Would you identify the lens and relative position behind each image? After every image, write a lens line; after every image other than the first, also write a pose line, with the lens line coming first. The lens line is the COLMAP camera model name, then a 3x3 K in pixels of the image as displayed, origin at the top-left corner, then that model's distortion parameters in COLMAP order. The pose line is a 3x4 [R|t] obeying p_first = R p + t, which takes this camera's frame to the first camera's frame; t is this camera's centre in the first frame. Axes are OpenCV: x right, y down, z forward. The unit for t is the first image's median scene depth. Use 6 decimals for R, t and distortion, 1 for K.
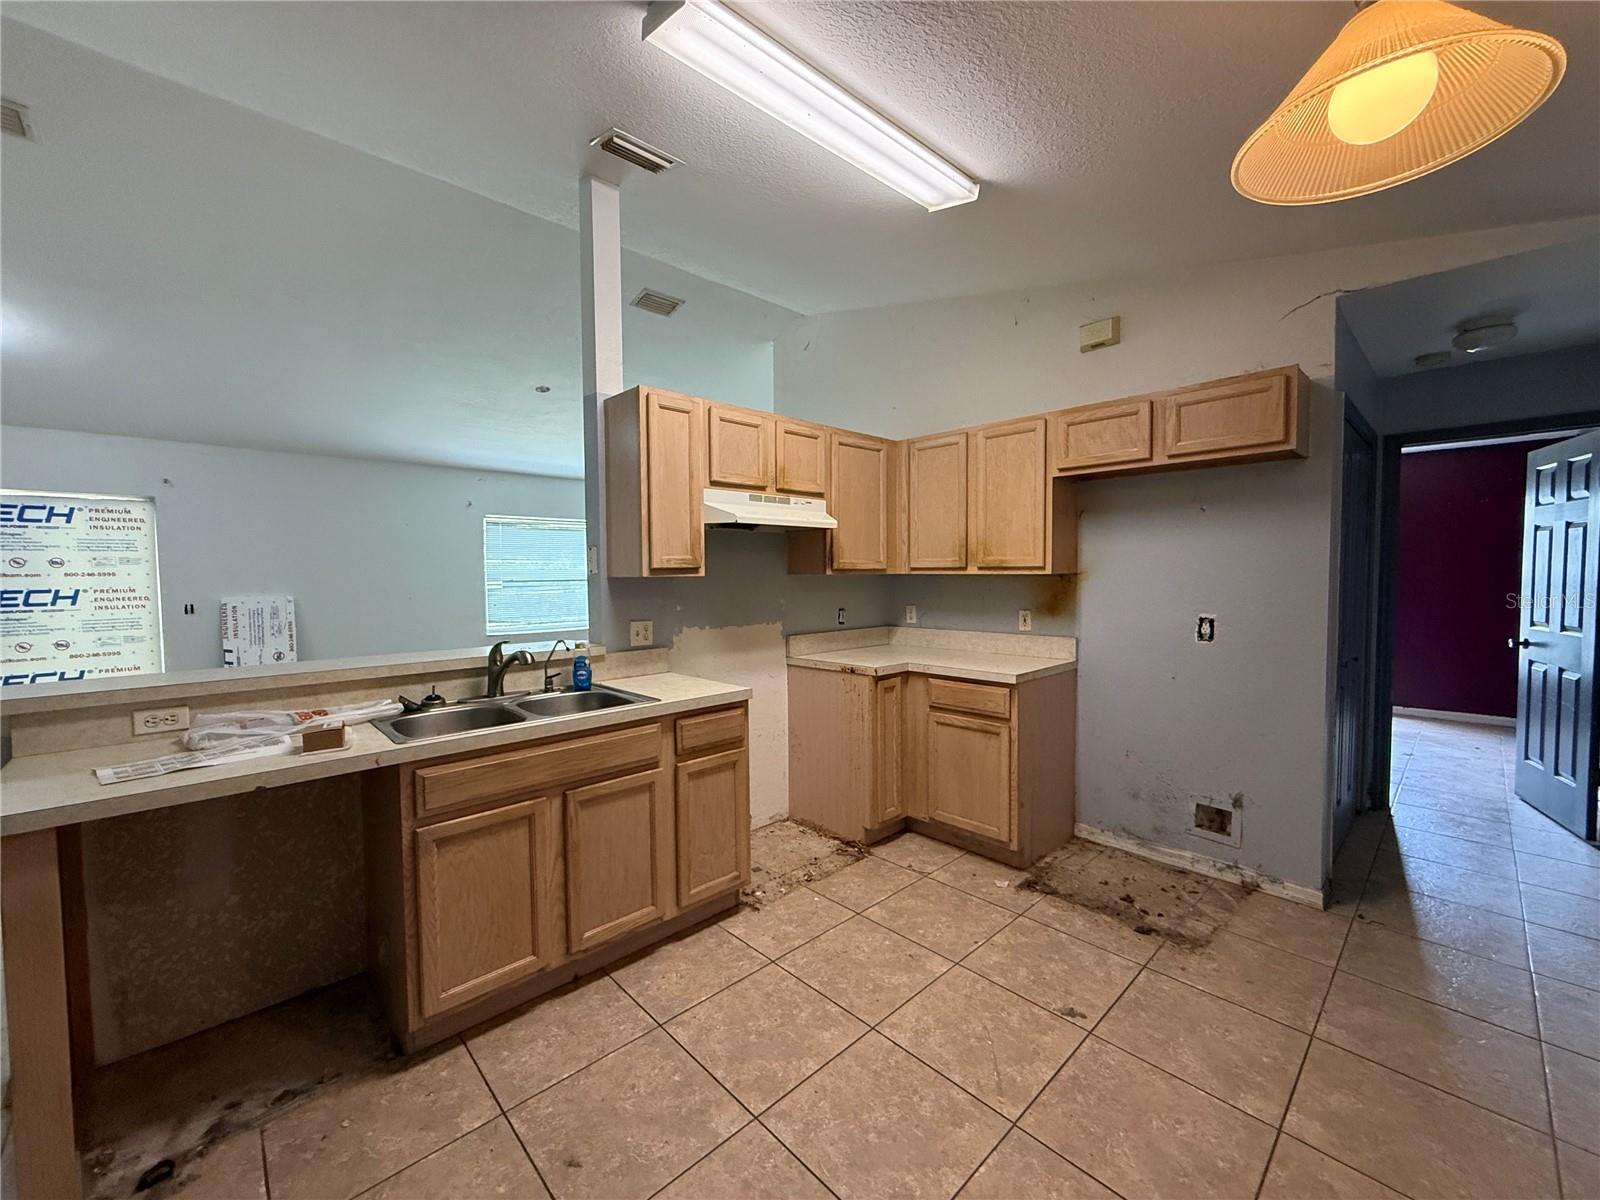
lens RADIAL K [[638.1, 0, 795.9], [0, 638.1, 599.8], [0, 0, 1]] dist [0.001523, -0.000212]
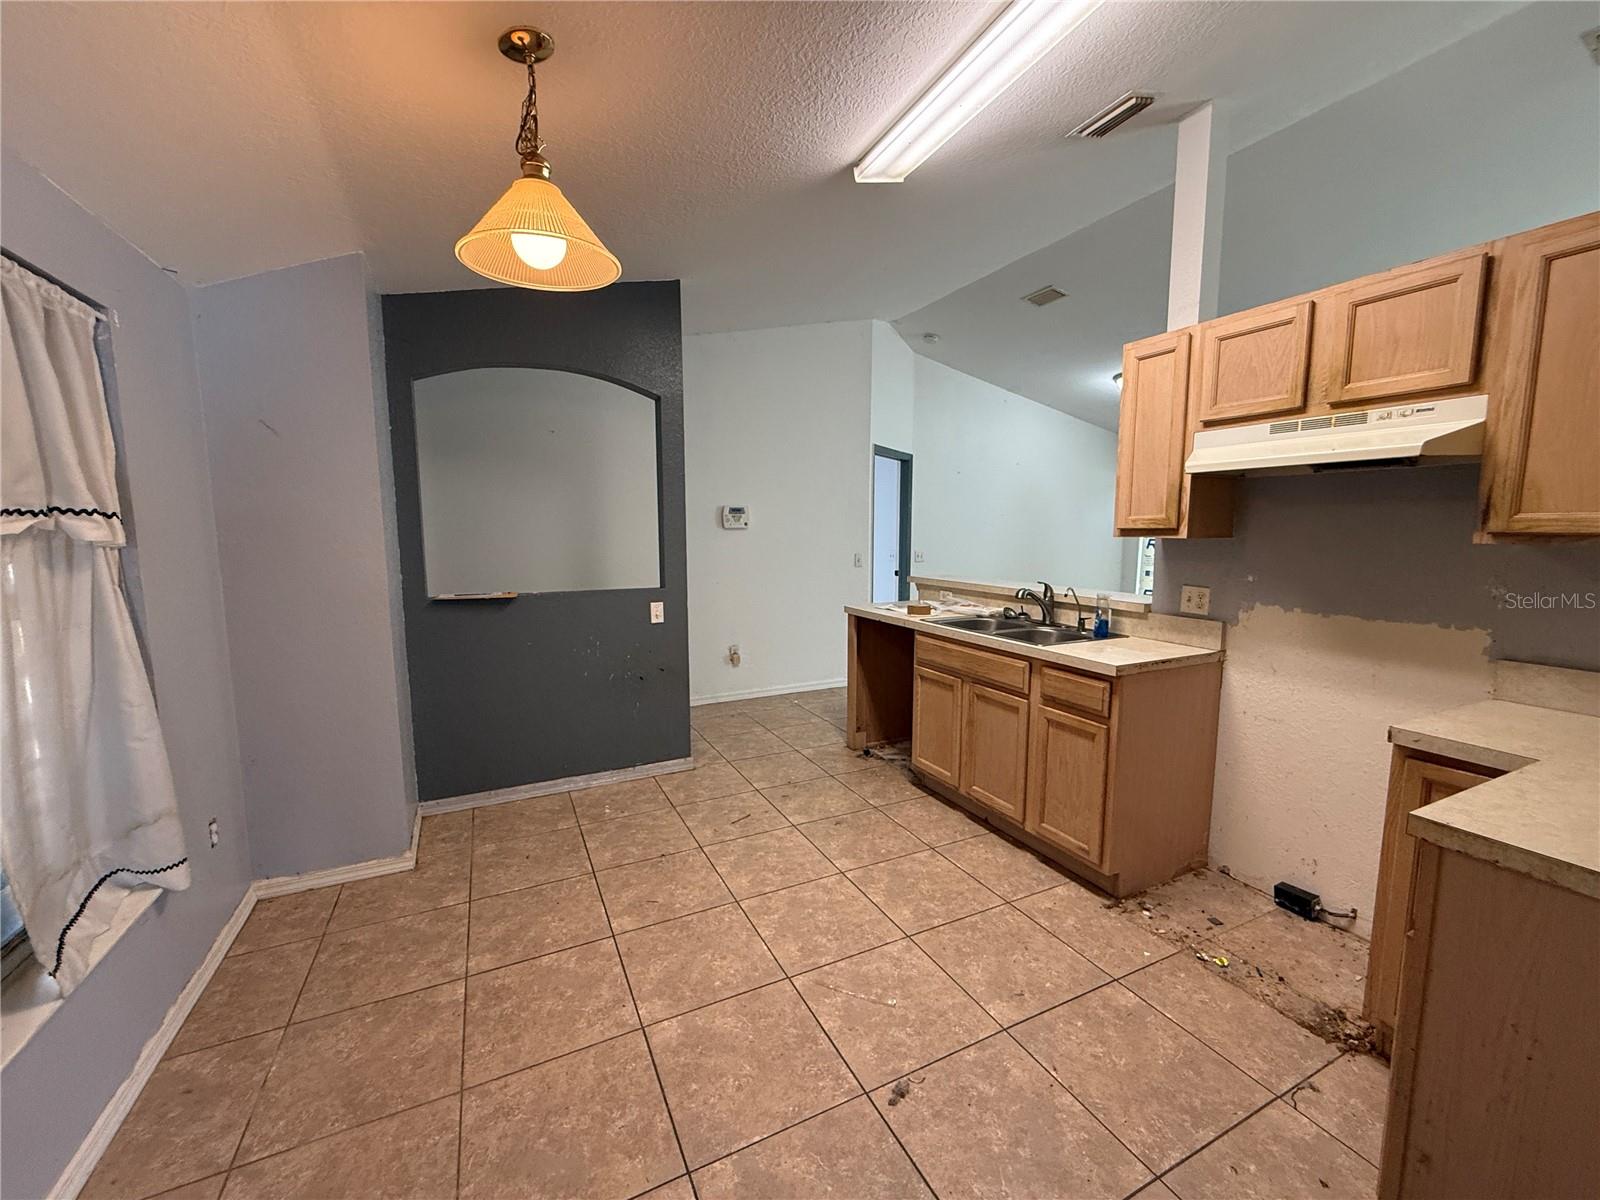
lens RADIAL K [[638.1, 0, 795.9], [0, 638.1, 599.8], [0, 0, 1]] dist [0.001523, -0.000212]
pose [[-0.296488, 0.118628, -0.947640, 0.971652], [-0.037971, 0.990007, 0.135812, -0.060951], [0.954281, 0.076250, -0.289021, 0.888471]]
